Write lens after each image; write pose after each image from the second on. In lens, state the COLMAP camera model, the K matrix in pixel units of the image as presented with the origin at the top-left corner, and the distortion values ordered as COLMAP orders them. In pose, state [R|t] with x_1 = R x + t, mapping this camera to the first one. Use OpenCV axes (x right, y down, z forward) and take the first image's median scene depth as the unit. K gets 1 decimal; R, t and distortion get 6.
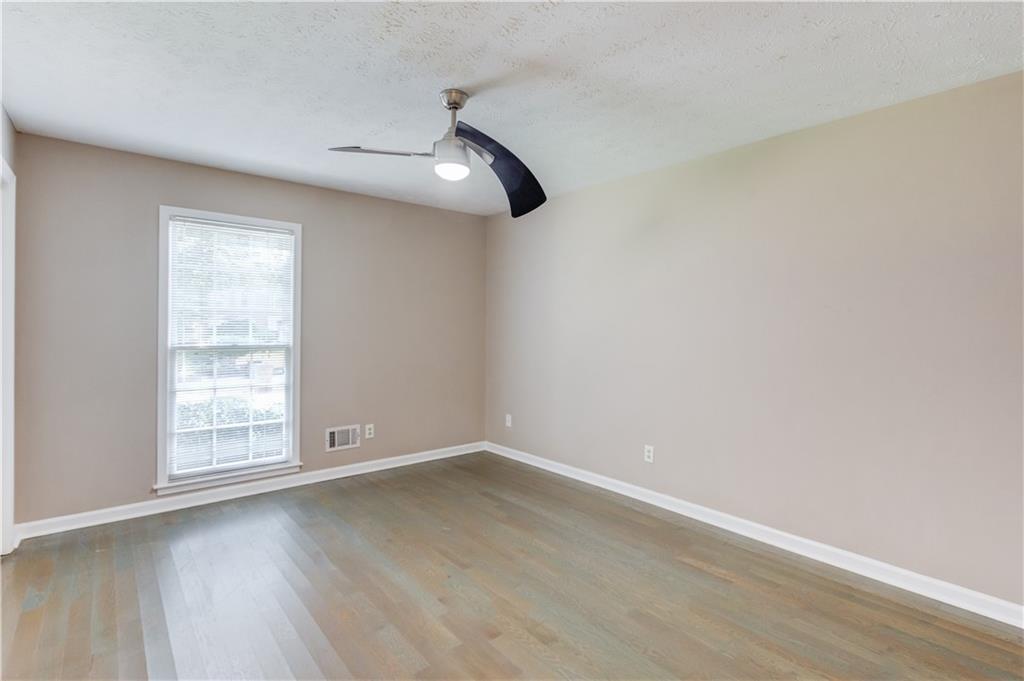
lens RADIAL K [[499.8, 0, 512.6], [0, 499.8, 327.3], [0, 0, 1]] dist [-0.013753, 0.000659]
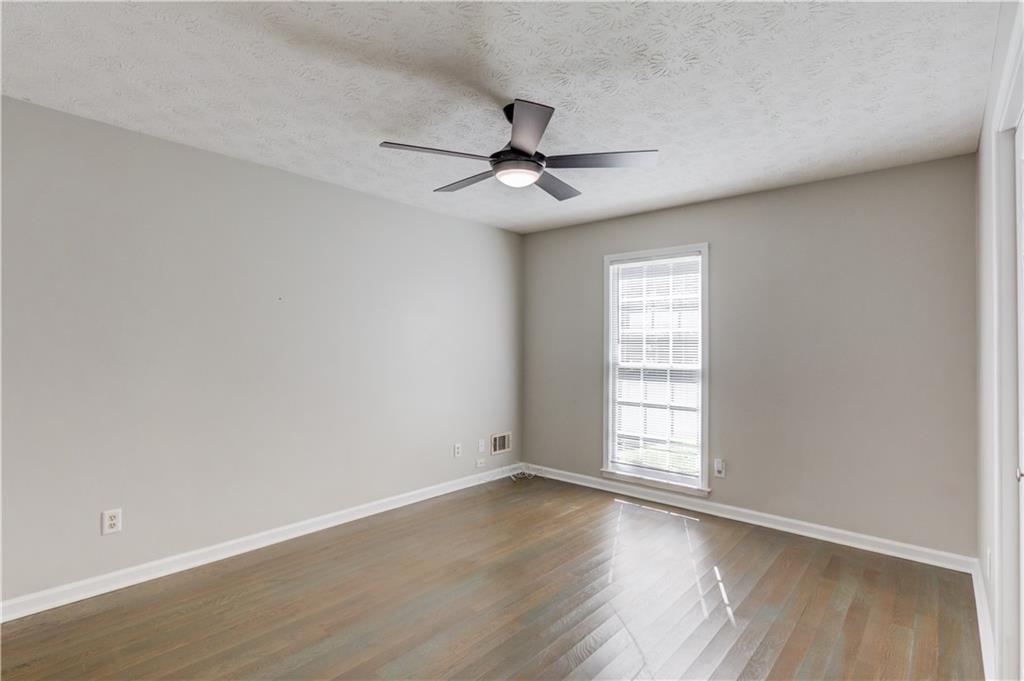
lens RADIAL K [[495.3, 0, 507.9], [0, 495.3, 337.3], [0, 0, 1]] dist [-0.014702, 0.000343]
pose [[0.142712, -0.023270, -0.989491, 0.528060], [-0.007090, 0.999674, -0.024532, 0.004823], [0.989739, 0.010516, 0.142501, 0.546403]]
